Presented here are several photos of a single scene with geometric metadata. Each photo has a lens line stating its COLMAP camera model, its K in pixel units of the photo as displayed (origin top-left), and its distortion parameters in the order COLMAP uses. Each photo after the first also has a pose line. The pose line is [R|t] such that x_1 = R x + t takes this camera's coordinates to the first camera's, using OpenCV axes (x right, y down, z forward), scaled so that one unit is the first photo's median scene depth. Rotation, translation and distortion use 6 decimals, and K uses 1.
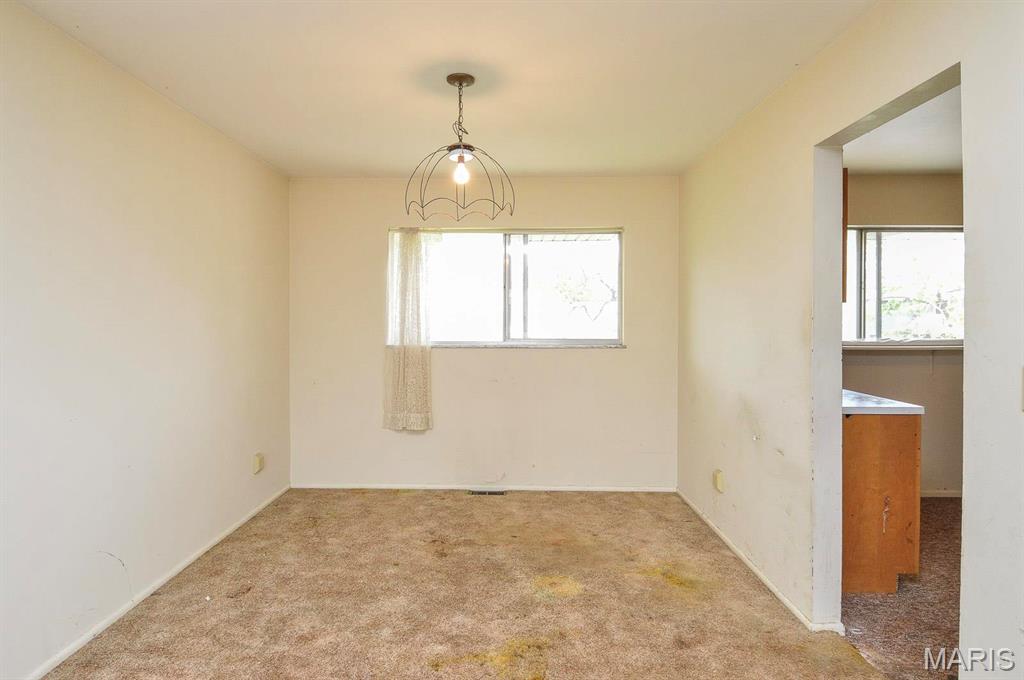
lens RADIAL K [[553.7, 0, 491.2], [0, 553.7, 321.4], [0, 0, 1]] dist [0.001581, -0.006393]
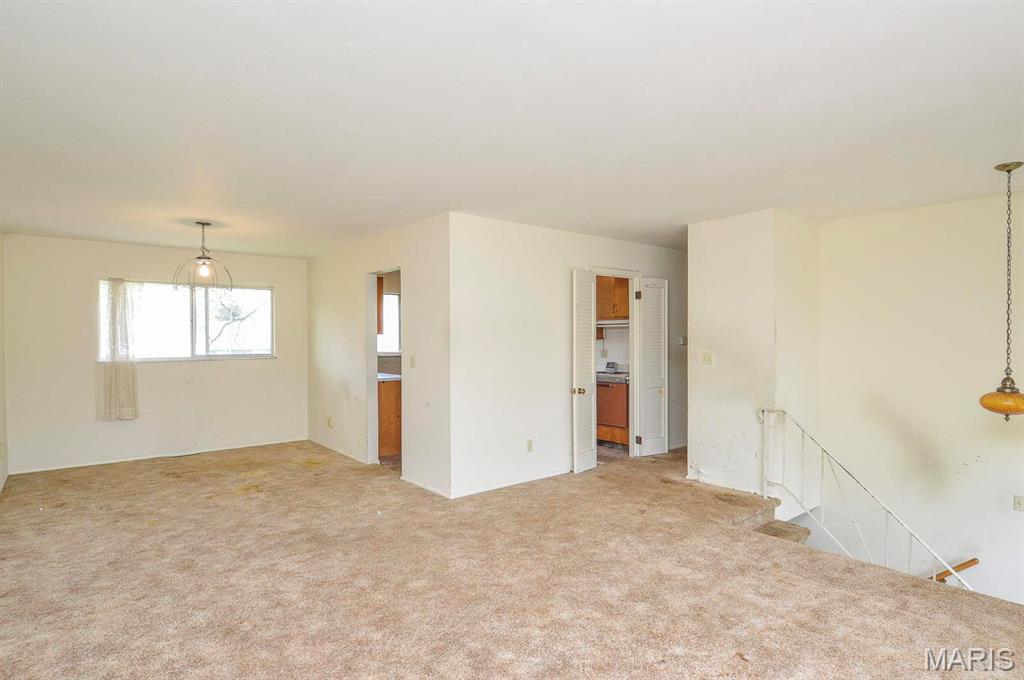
lens RADIAL K [[553.7, 0, 516.7], [0, 553.7, 339.5], [0, 0, 1]] dist [0.001581, -0.006393]
pose [[0.755183, -0.006730, 0.655479, -0.309633], [0.005883, 0.999977, 0.003490, -0.011937], [-0.655487, 0.001221, 0.755205, -0.751278]]
